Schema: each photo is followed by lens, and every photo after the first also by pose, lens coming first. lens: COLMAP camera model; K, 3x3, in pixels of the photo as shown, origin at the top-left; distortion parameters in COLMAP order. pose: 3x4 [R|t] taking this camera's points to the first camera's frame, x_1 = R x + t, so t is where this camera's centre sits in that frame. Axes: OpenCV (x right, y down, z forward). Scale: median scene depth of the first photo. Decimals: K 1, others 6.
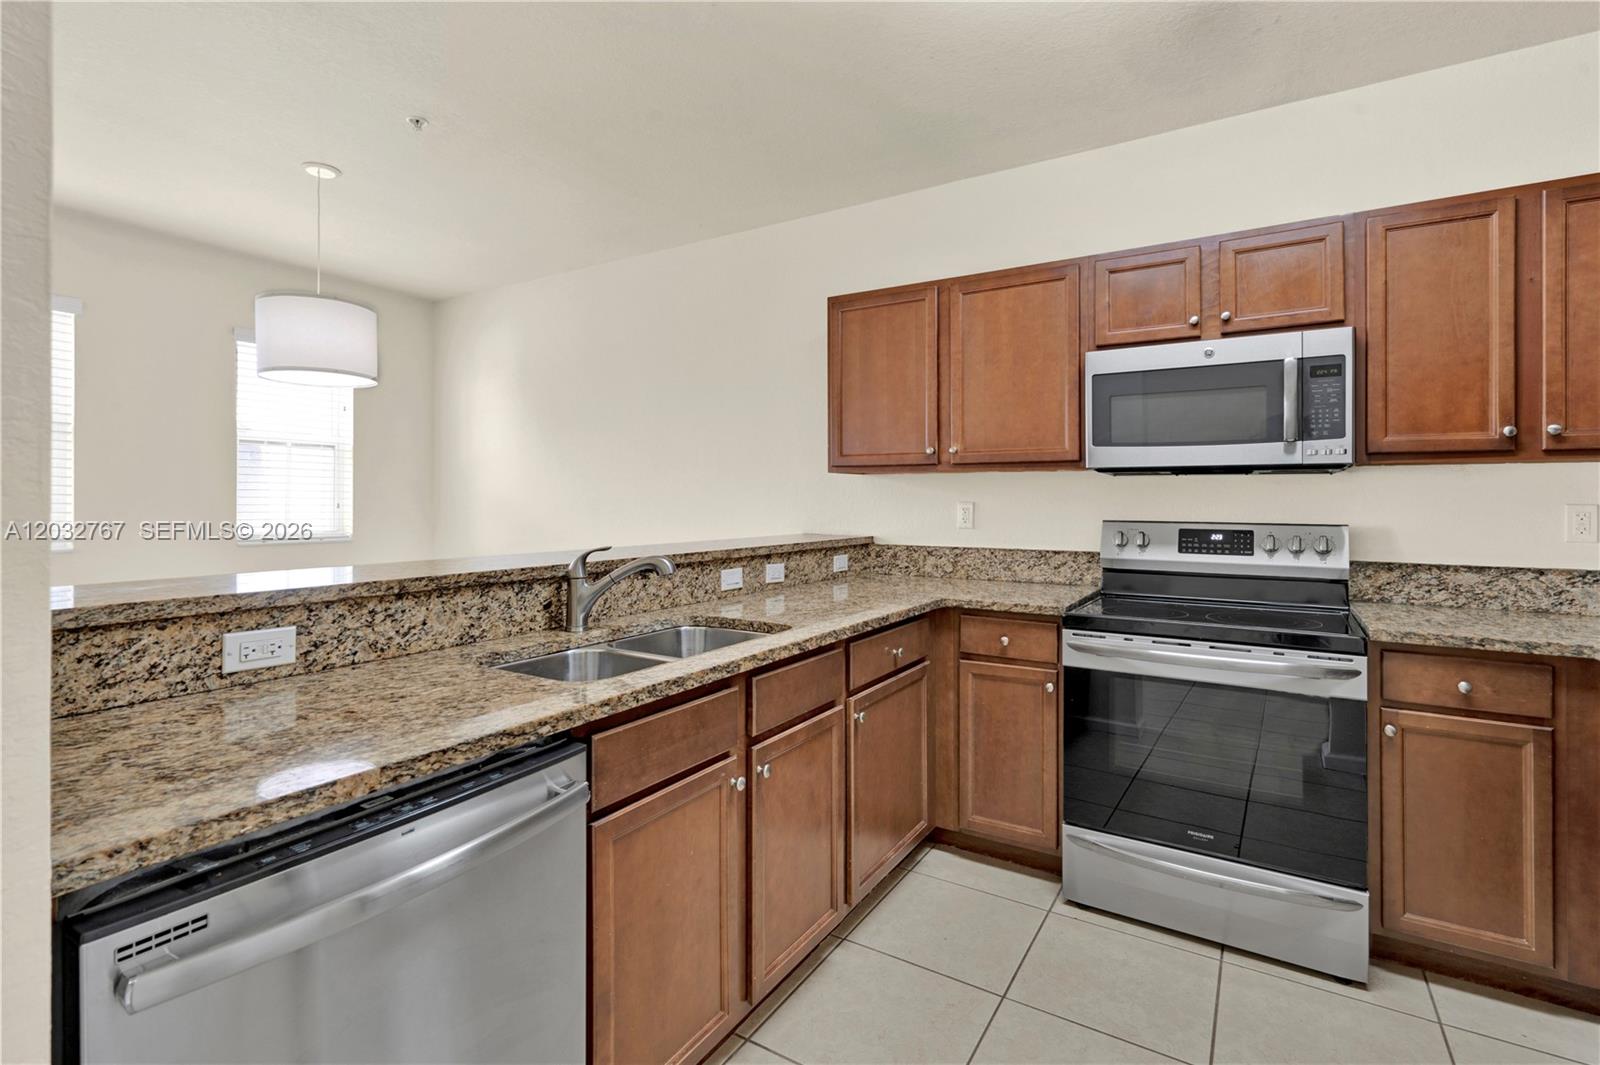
lens RADIAL K [[741.2, 0, 795.2], [0, 741.2, 491.8], [0, 0, 1]] dist [-0.000915, 0.001406]
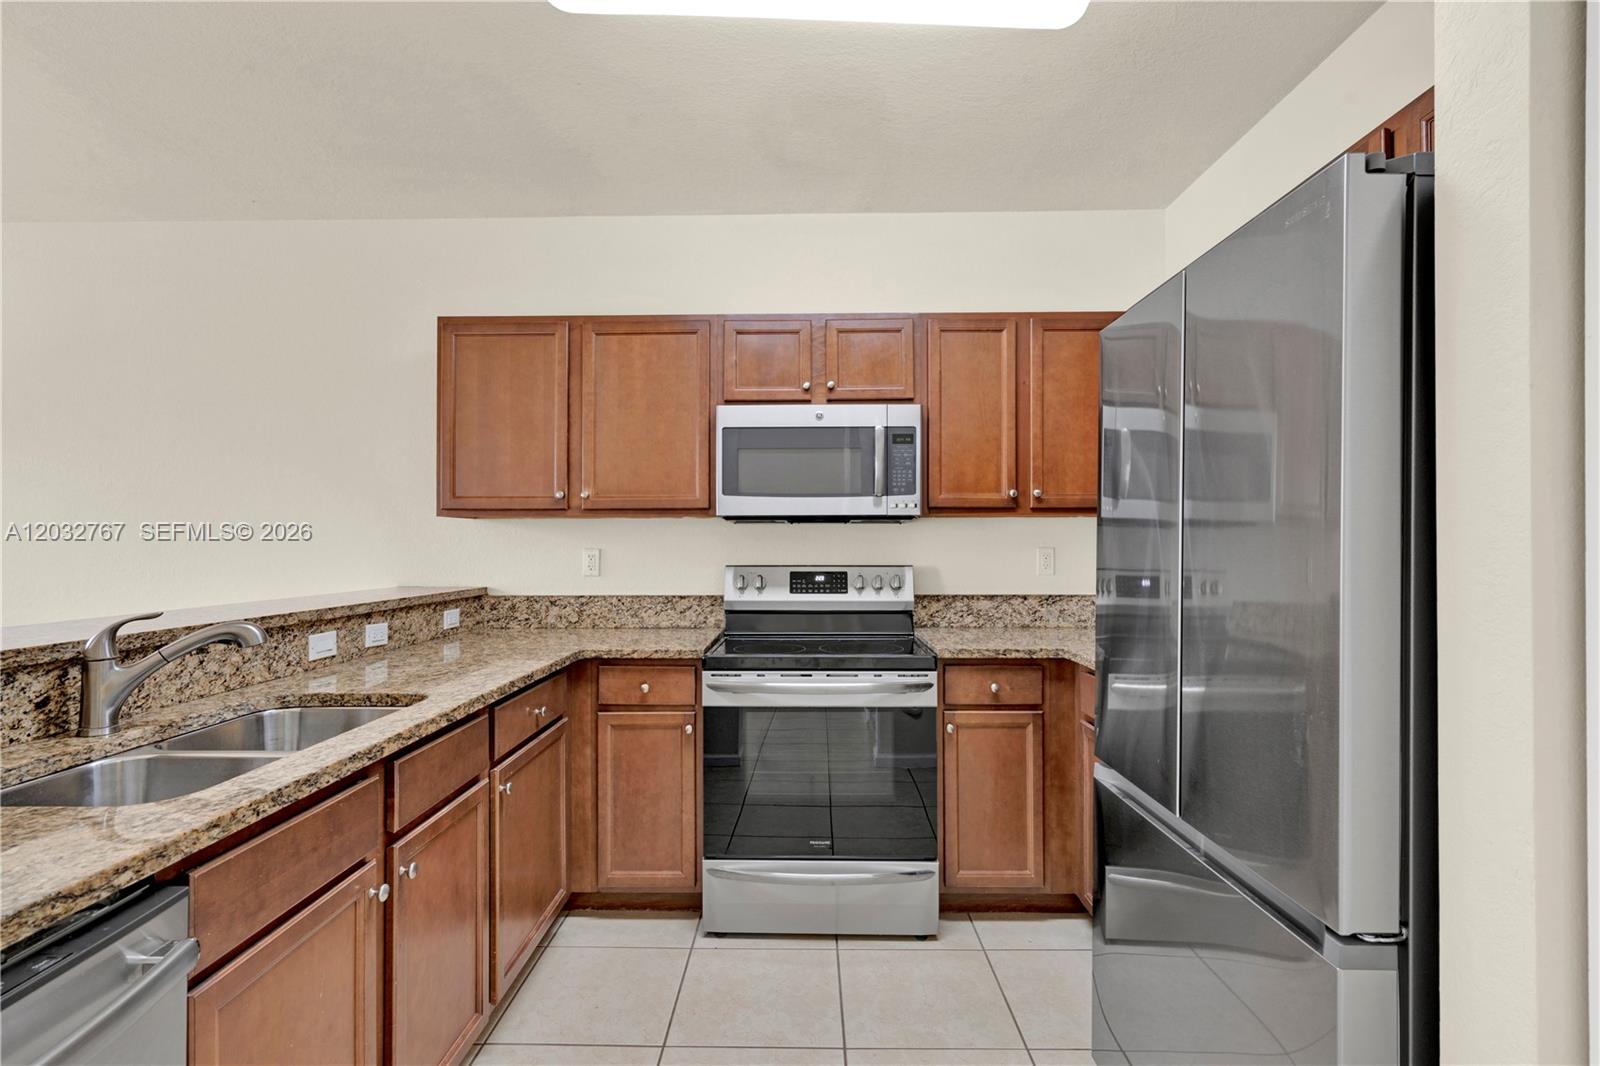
lens RADIAL K [[758.2, 0, 783.6], [0, 758.2, 530.7], [0, 0, 1]] dist [-0.006034, 0.004487]
pose [[0.858871, 0.005614, 0.512161, -0.081422], [-0.000763, 0.999953, -0.009682, -0.000396], [-0.512191, 0.007925, 0.858835, 0.030756]]
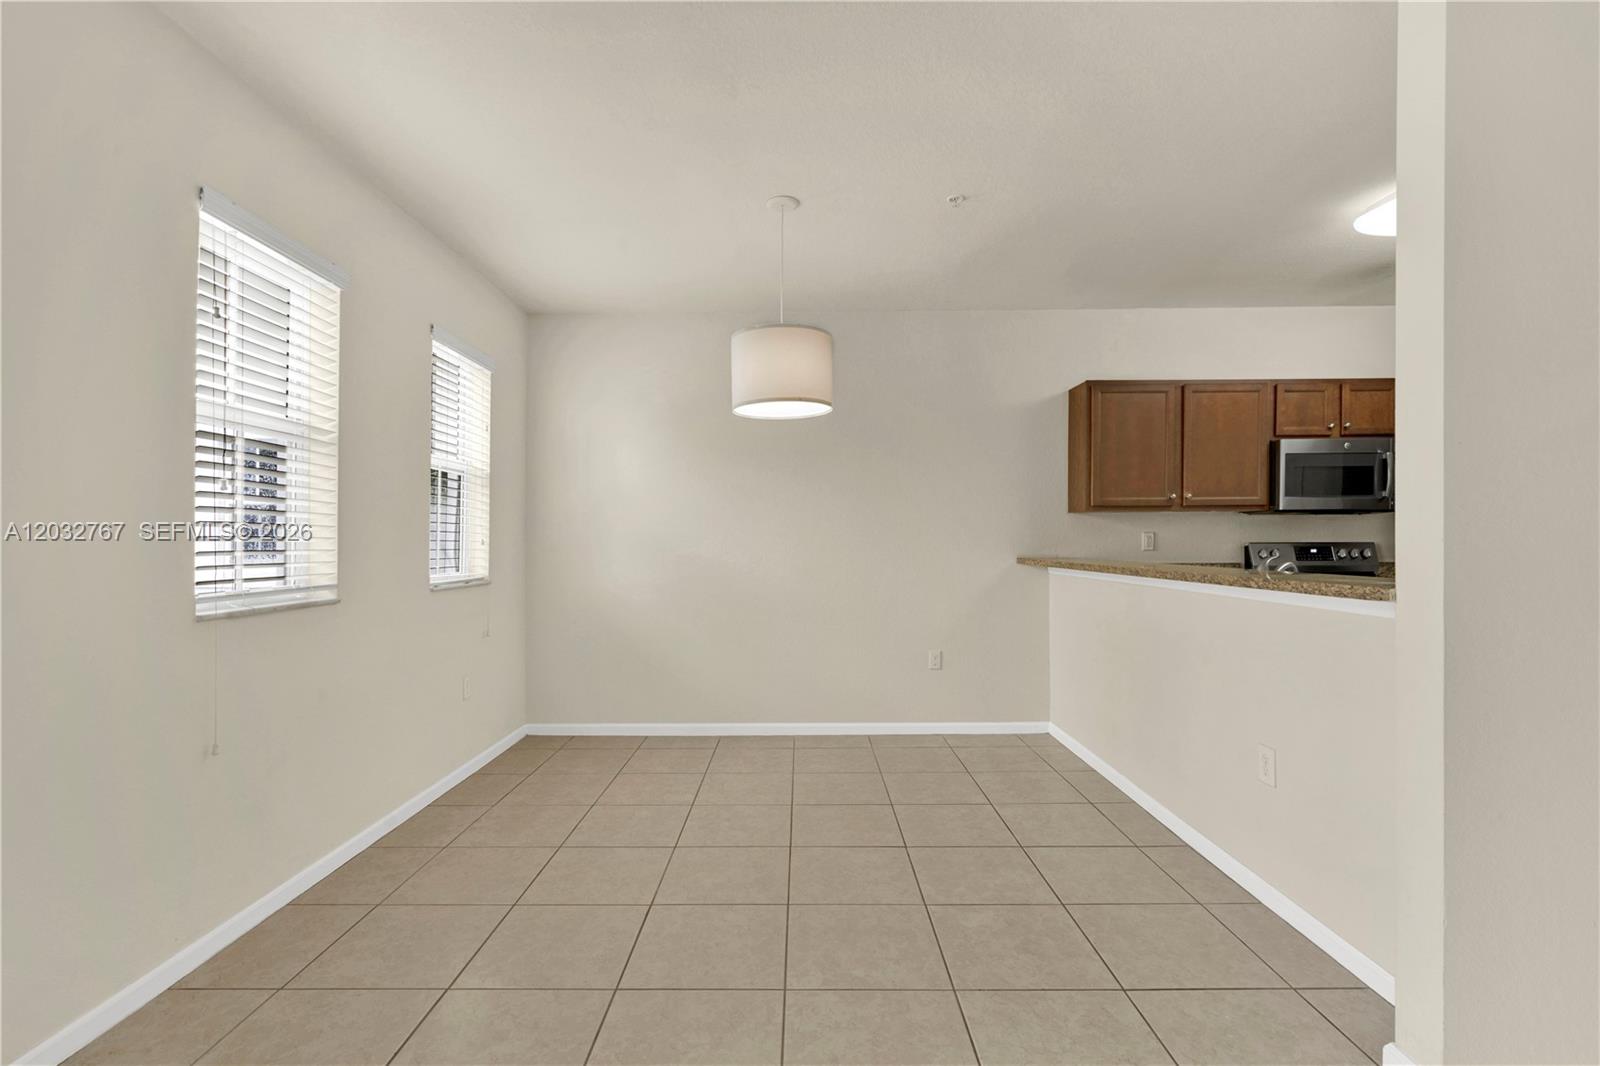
lens RADIAL K [[730.5, 0, 793.8], [0, 730.5, 549.1], [0, 0, 1]] dist [-0.003590, 0.000307]
pose [[0.851766, -0.011829, 0.523788, -1.482200], [0.001512, 0.999796, 0.020121, 0.022917], [-0.523920, -0.016346, 0.851611, 0.196567]]
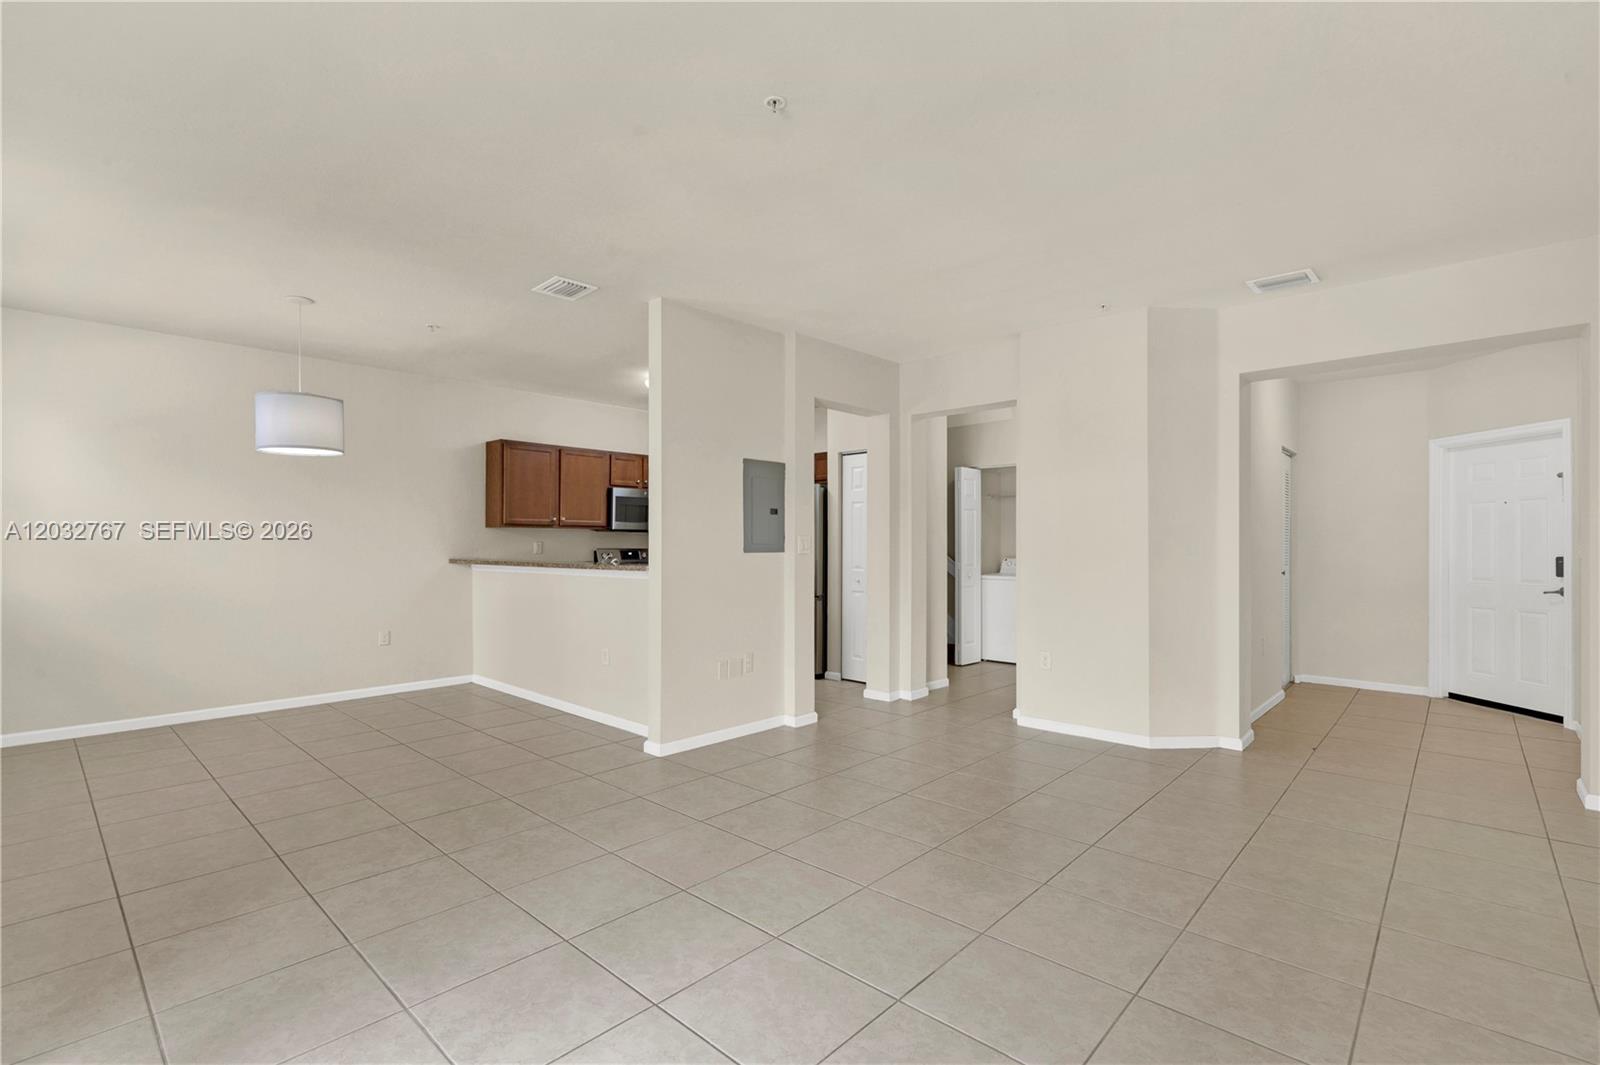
lens RADIAL K [[722.2, 0, 796.1], [0, 722.2, 534.6], [0, 0, 1]] dist [-0.001238, 0.000450]
pose [[0.186771, 0.014682, 0.982294, -2.307540], [-0.007773, 0.999879, -0.013467, 0.021572], [-0.982373, -0.005120, 0.186863, -0.200060]]
